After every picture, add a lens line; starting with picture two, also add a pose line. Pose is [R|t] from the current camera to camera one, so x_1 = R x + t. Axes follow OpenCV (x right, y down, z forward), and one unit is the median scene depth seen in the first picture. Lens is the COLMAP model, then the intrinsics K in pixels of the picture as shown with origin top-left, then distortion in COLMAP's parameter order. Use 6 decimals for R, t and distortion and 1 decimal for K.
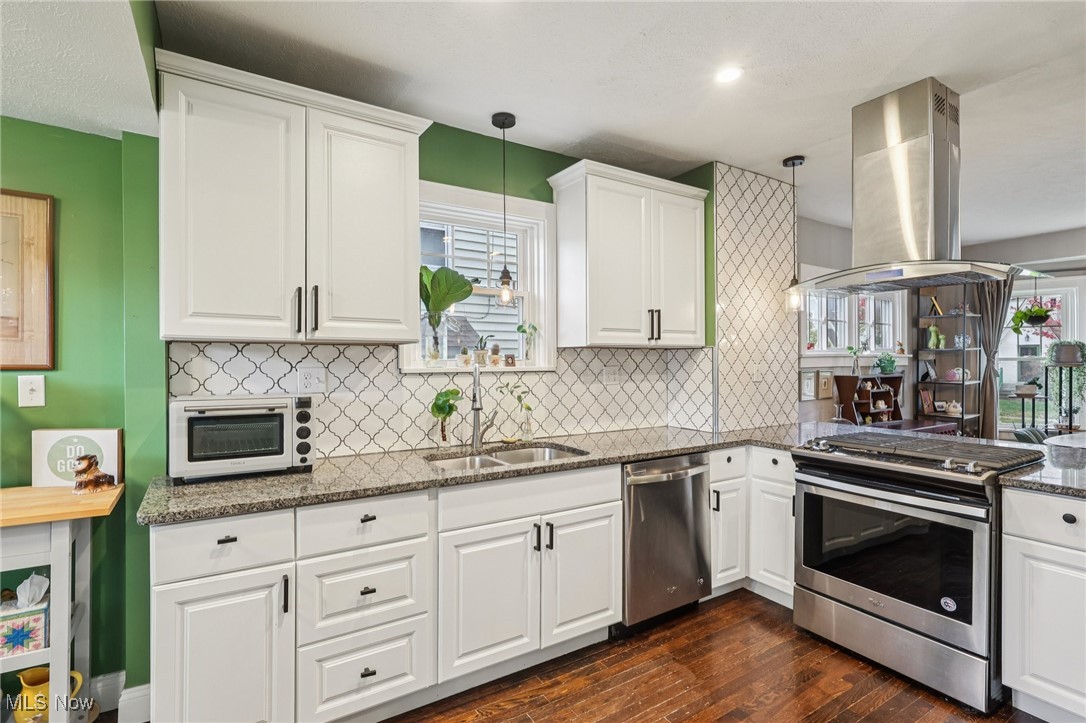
lens RADIAL K [[505.0, 0, 532.6], [0, 505.0, 364.6], [0, 0, 1]] dist [-0.000935, -0.000076]
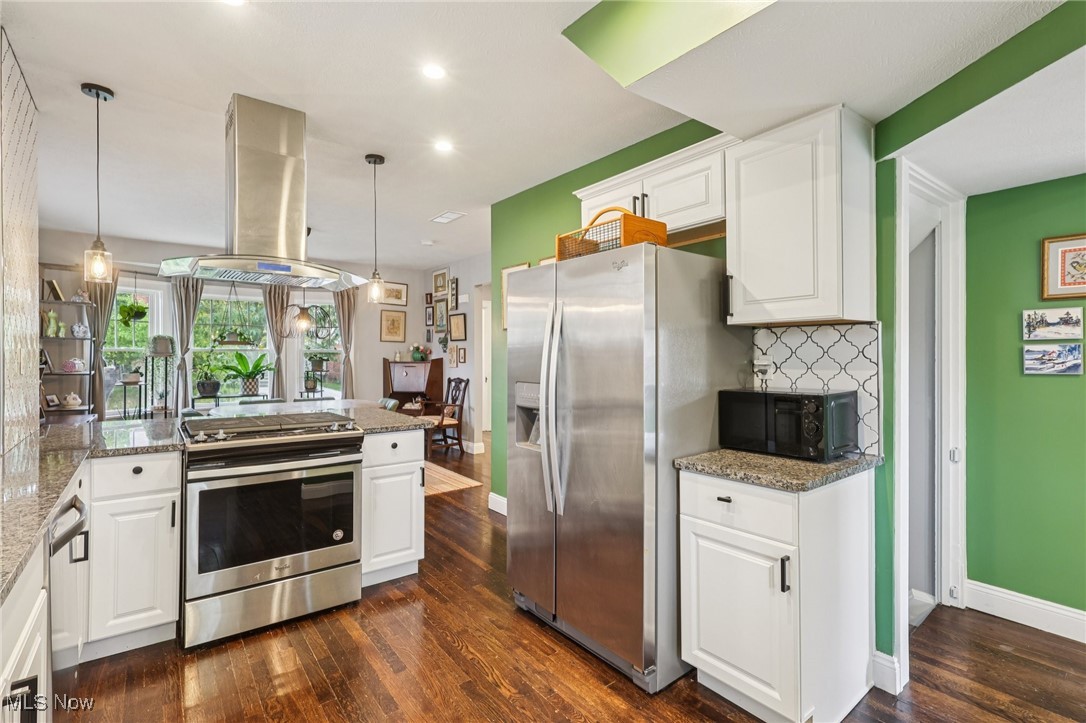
lens RADIAL K [[505.0, 0, 535.0], [0, 505.0, 356.9], [0, 0, 1]] dist [-0.000935, -0.000076]
pose [[-0.107607, 0.004562, 0.994183, -0.480137], [0.000743, 0.999990, -0.004508, 0.023124], [-0.994193, 0.000254, -0.107609, 0.589429]]
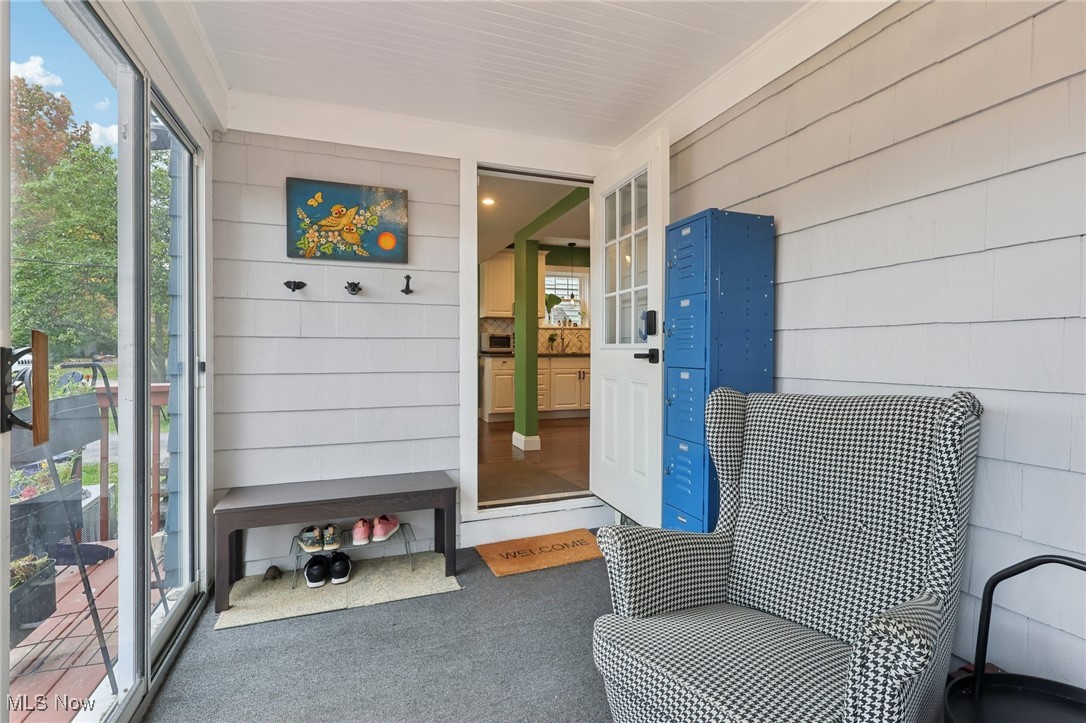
lens RADIAL K [[505.0, 0, 543.2], [0, 505.0, 358.8], [0, 0, 1]] dist [-0.000935, -0.000076]
pose [[0.982872, 0.005611, -0.184204, 0.311001], [-0.003095, 0.999898, 0.013941, 0.147118], [0.184264, -0.013132, 0.982789, -1.870236]]
